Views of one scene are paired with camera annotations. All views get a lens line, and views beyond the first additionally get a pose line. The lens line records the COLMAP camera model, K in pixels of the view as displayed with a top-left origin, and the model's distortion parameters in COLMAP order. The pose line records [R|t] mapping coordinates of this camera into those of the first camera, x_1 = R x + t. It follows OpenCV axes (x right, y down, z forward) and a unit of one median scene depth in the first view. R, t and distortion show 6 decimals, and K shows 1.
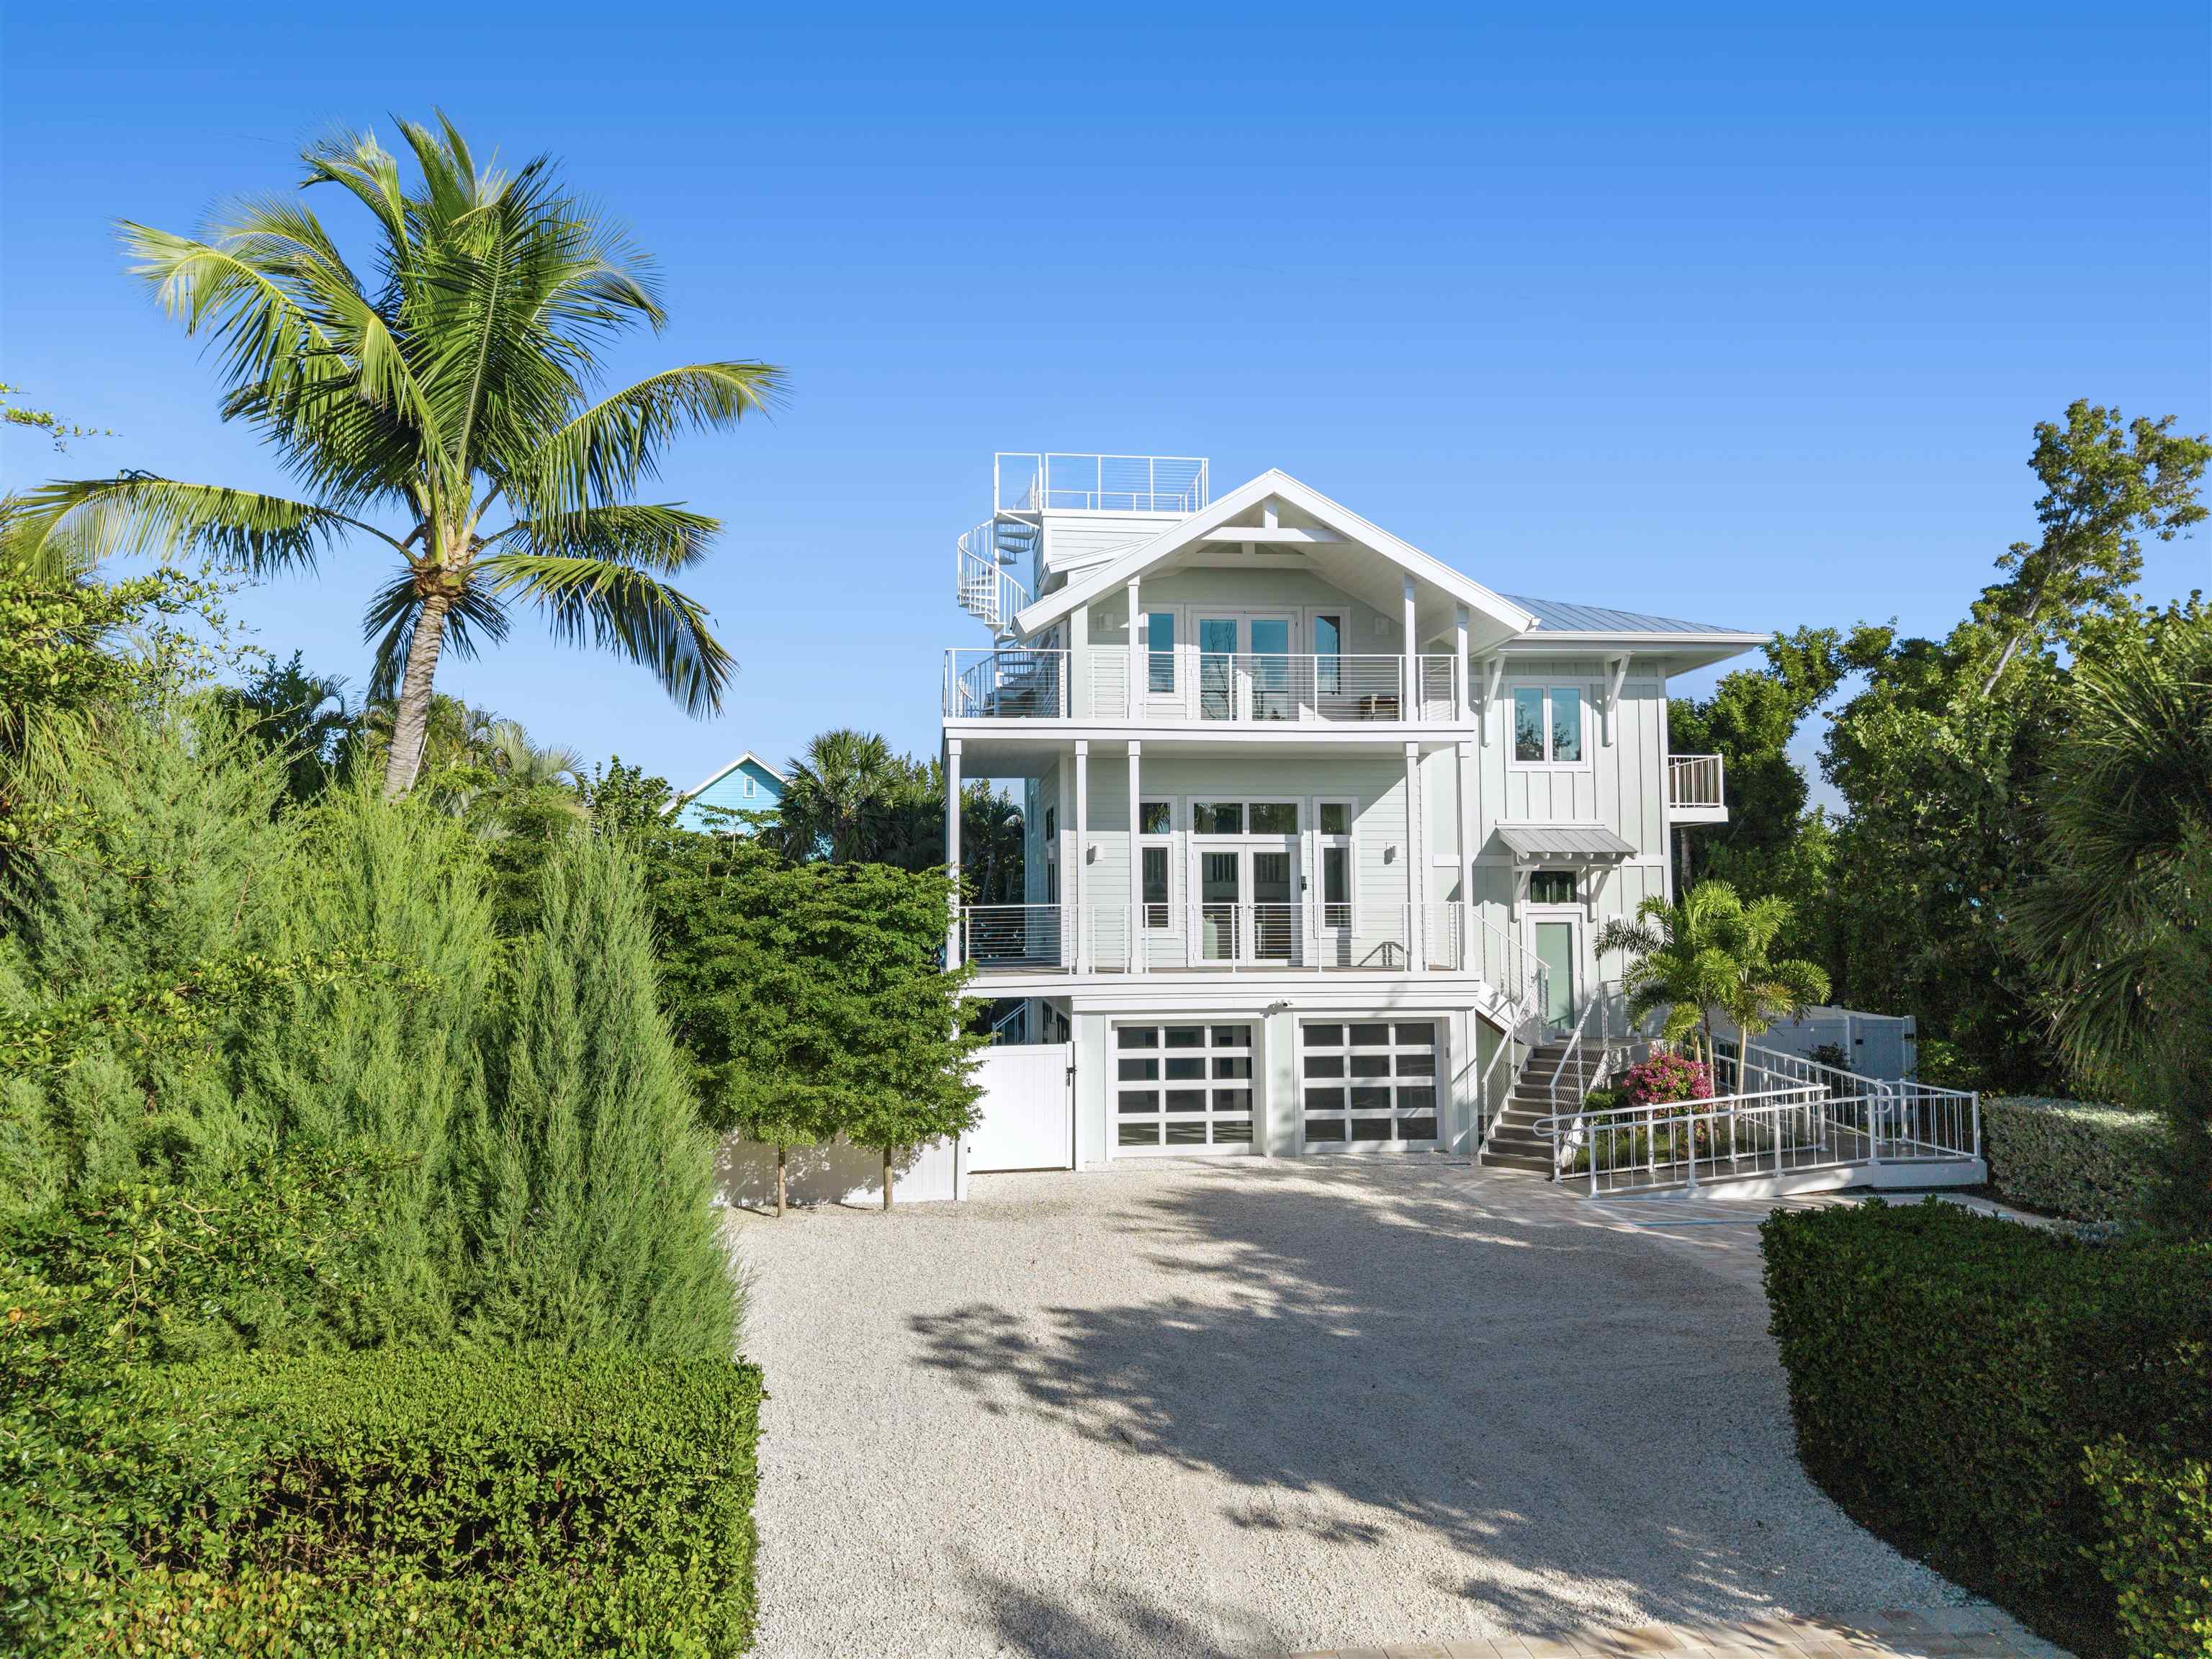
lens RADIAL K [[1454.8, 0, 1118.7], [0, 1454.8, 816.9], [0, 0, 1]] dist [0.006514, -0.005066]
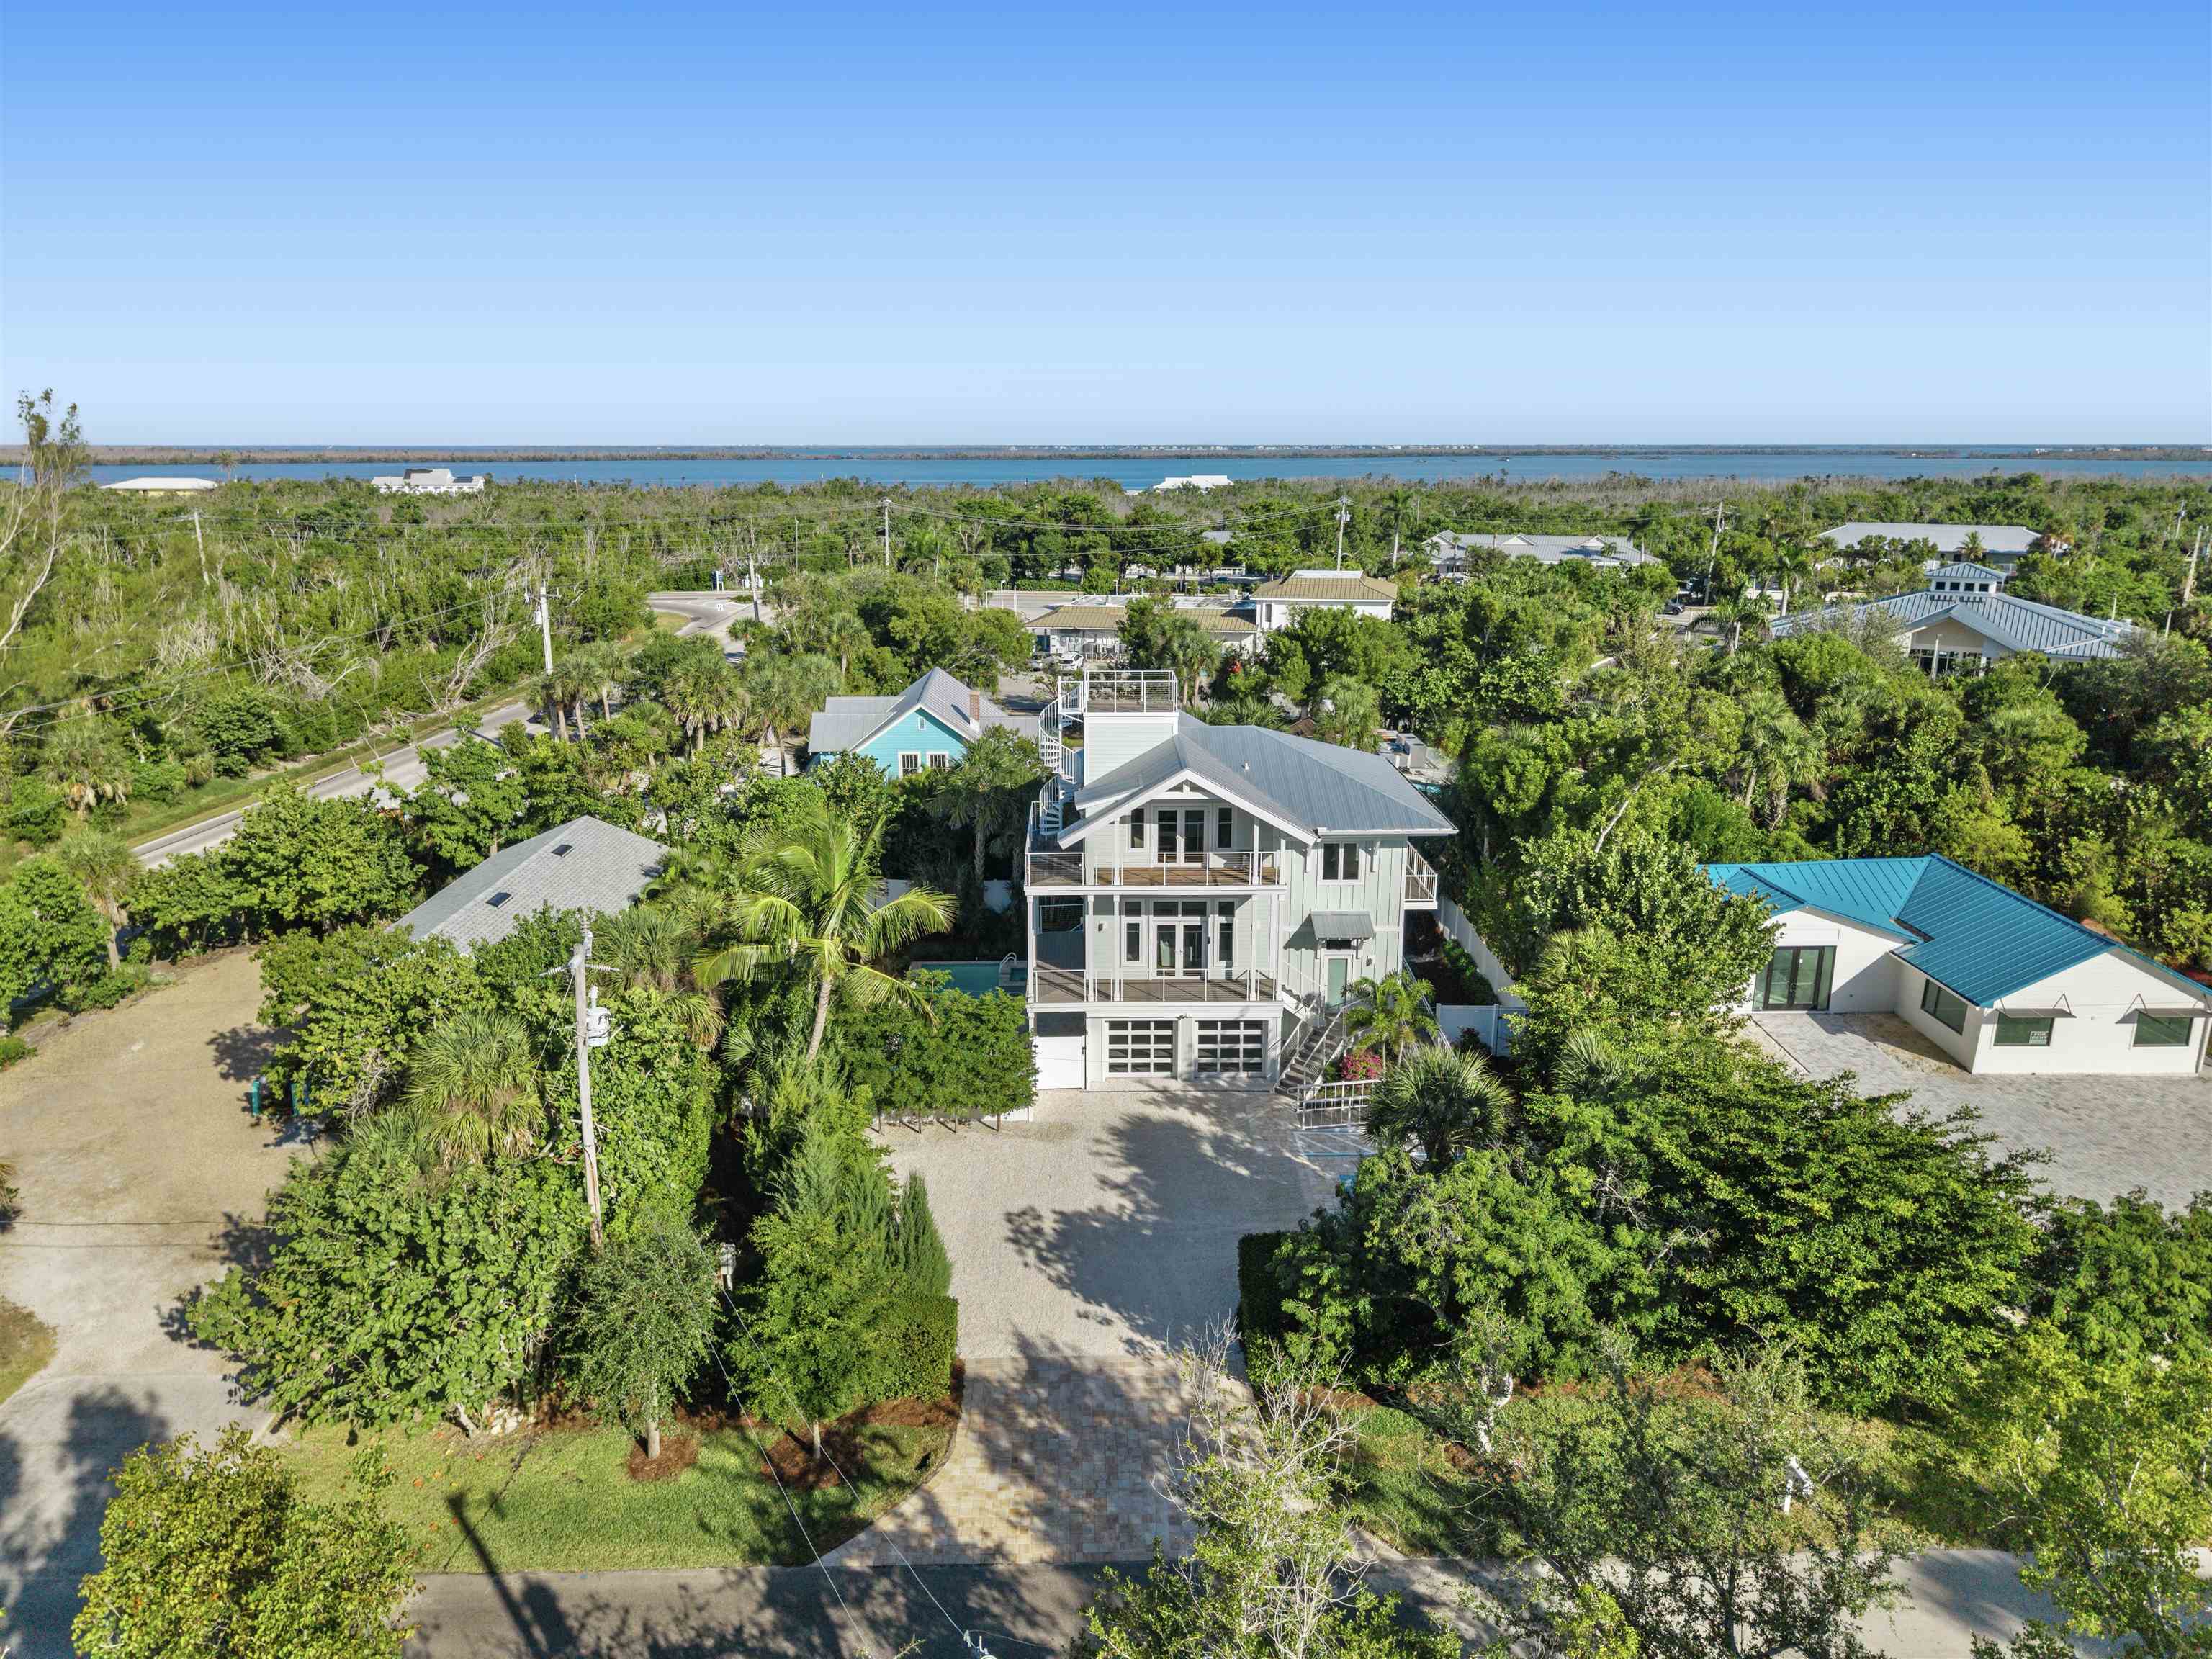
lens RADIAL K [[1454.8, 0, 1118.7], [0, 1454.8, 816.9], [0, 0, 1]] dist [0.006514, -0.005066]
pose [[0.994663, 0.030632, -0.098520, 0.213212], [0.002482, 0.947527, 0.319666, -0.815199], [0.103143, -0.318204, 0.942395, -0.900877]]
